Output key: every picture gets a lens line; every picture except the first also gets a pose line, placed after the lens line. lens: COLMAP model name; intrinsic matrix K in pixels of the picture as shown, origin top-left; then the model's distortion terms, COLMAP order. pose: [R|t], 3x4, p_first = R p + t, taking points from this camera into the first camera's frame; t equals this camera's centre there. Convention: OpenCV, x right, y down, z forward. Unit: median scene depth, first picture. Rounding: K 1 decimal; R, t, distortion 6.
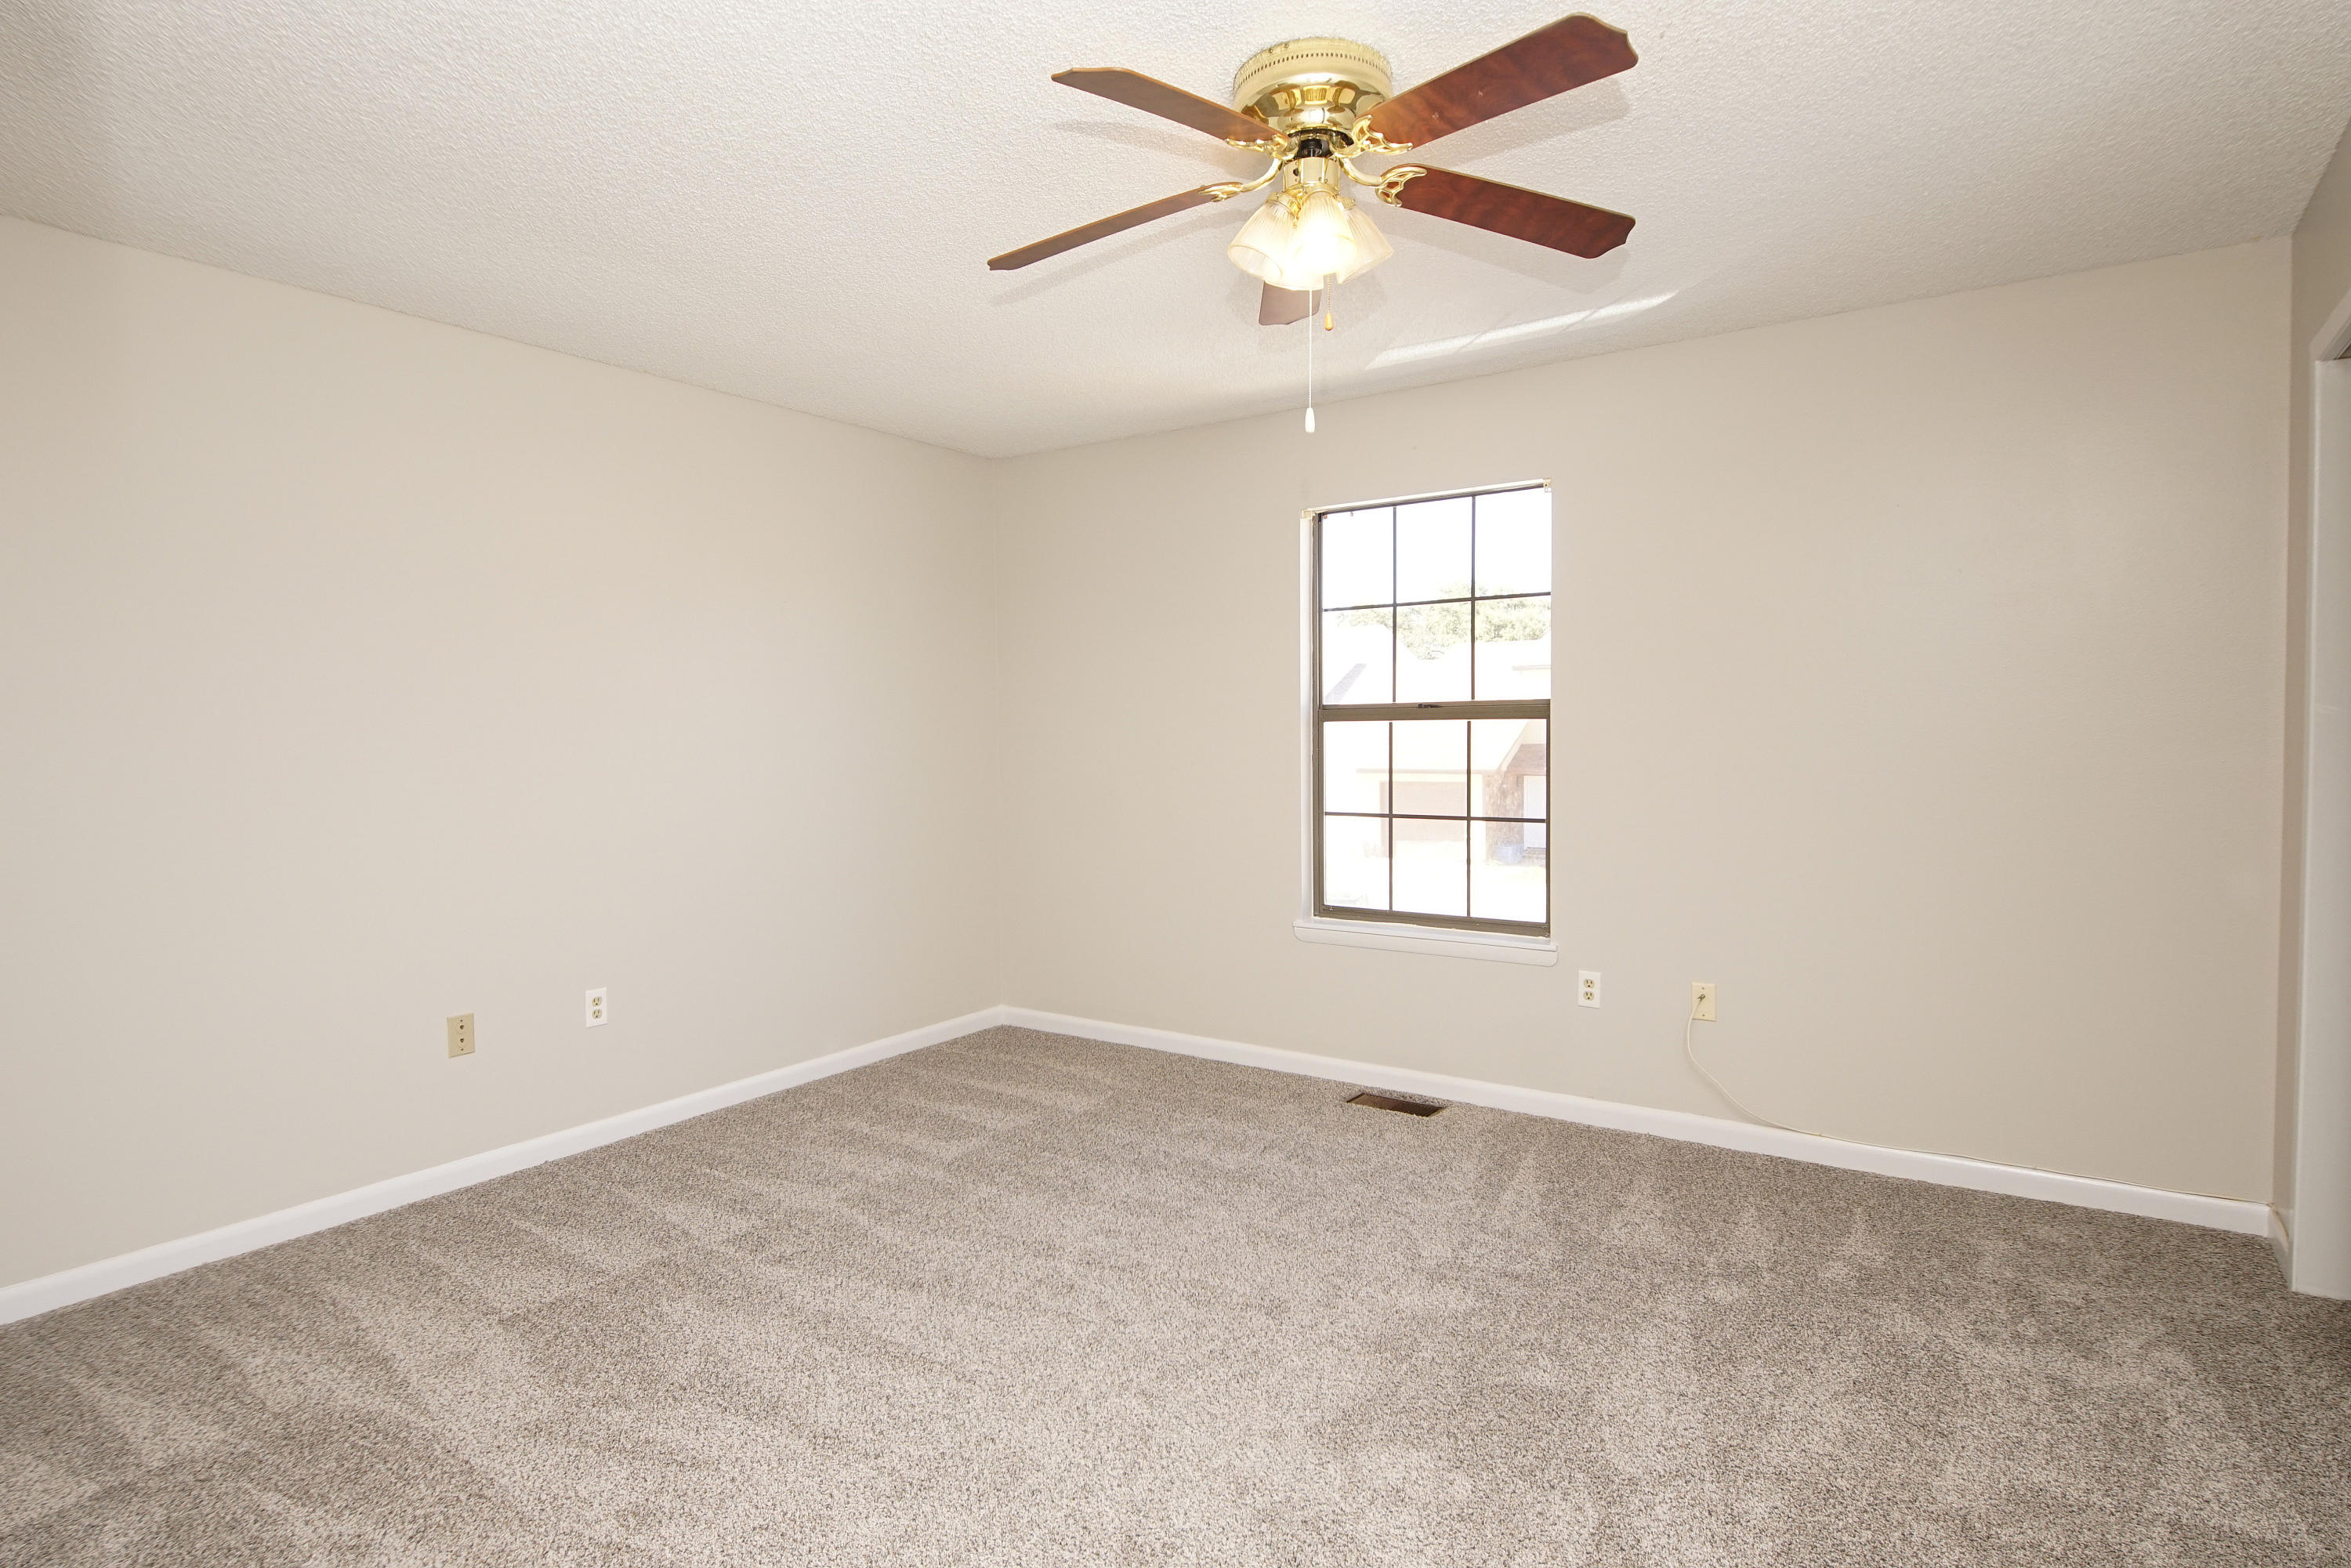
lens RADIAL K [[1258.2, 0, 1175.5], [0, 1258.2, 784.0], [0, 0, 1]] dist [-0.000828, -0.000252]
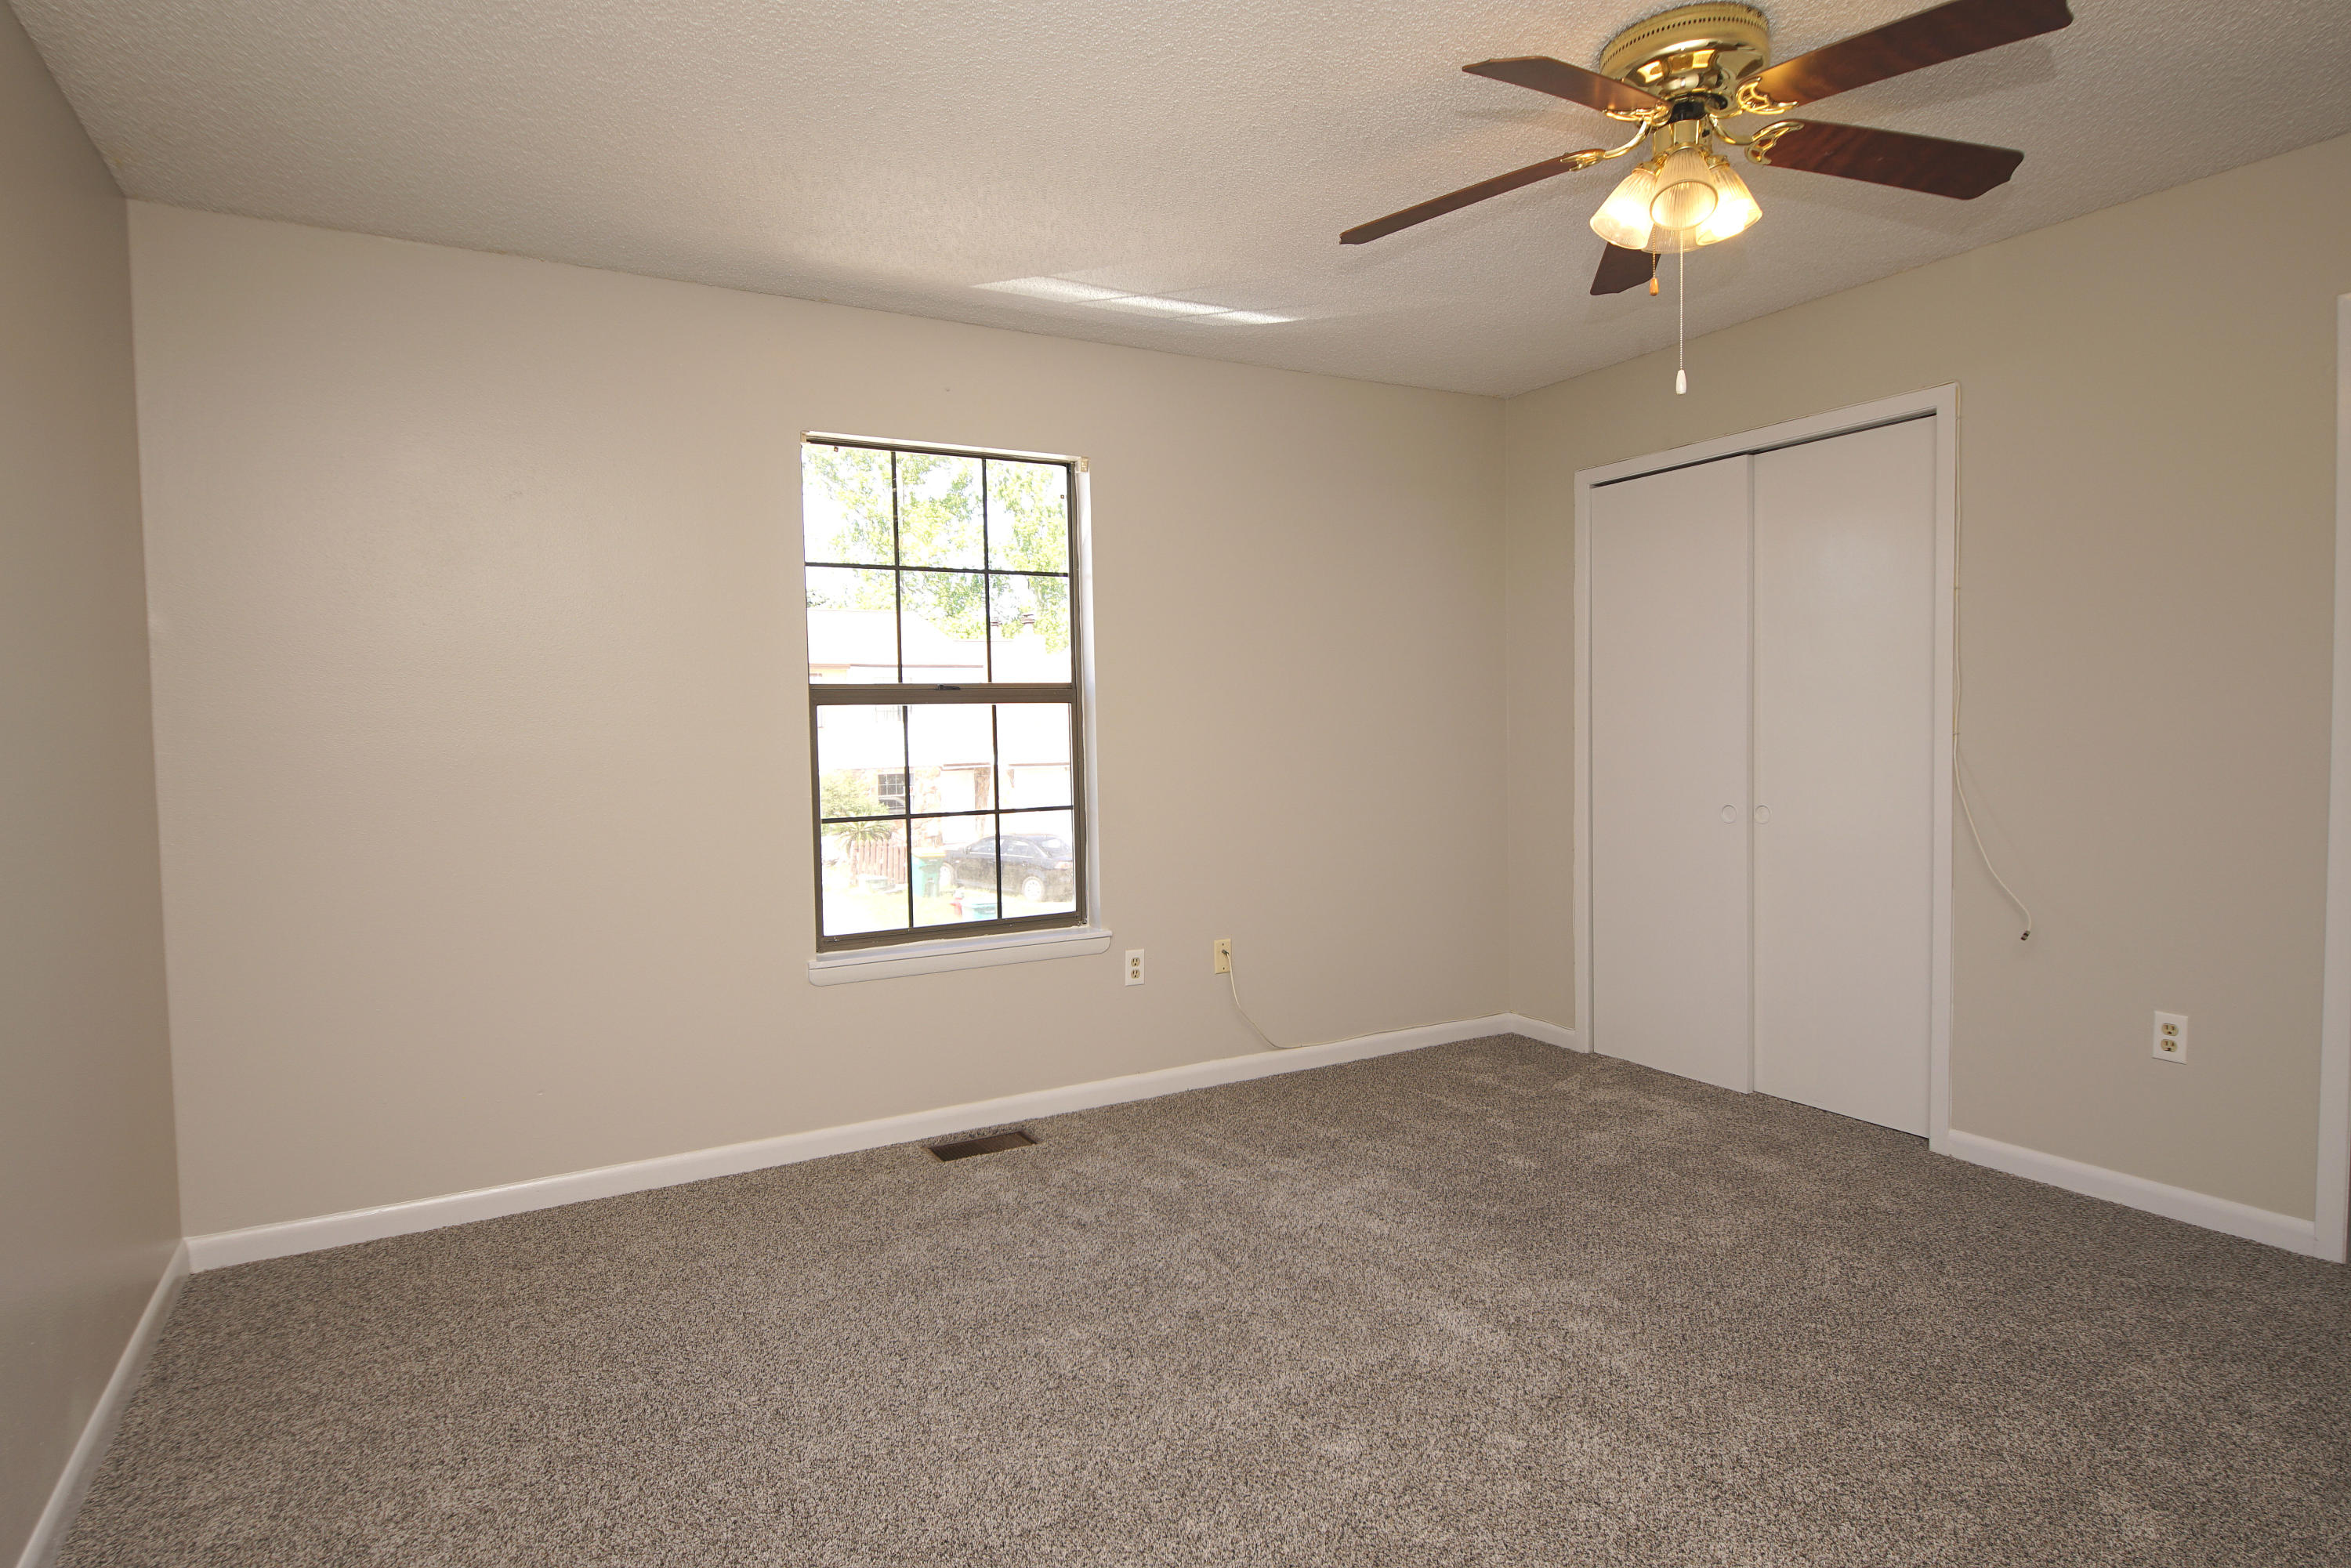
lens RADIAL K [[1267.9, 0, 1142.4], [0, 1267.9, 778.8], [0, 0, 1]] dist [0.014776, -0.000383]
pose [[0.447076, -0.045373, 0.893345, -0.551597], [0.051289, 0.998370, 0.025040, -0.014382], [-0.893024, 0.034624, 0.448674, 0.501667]]
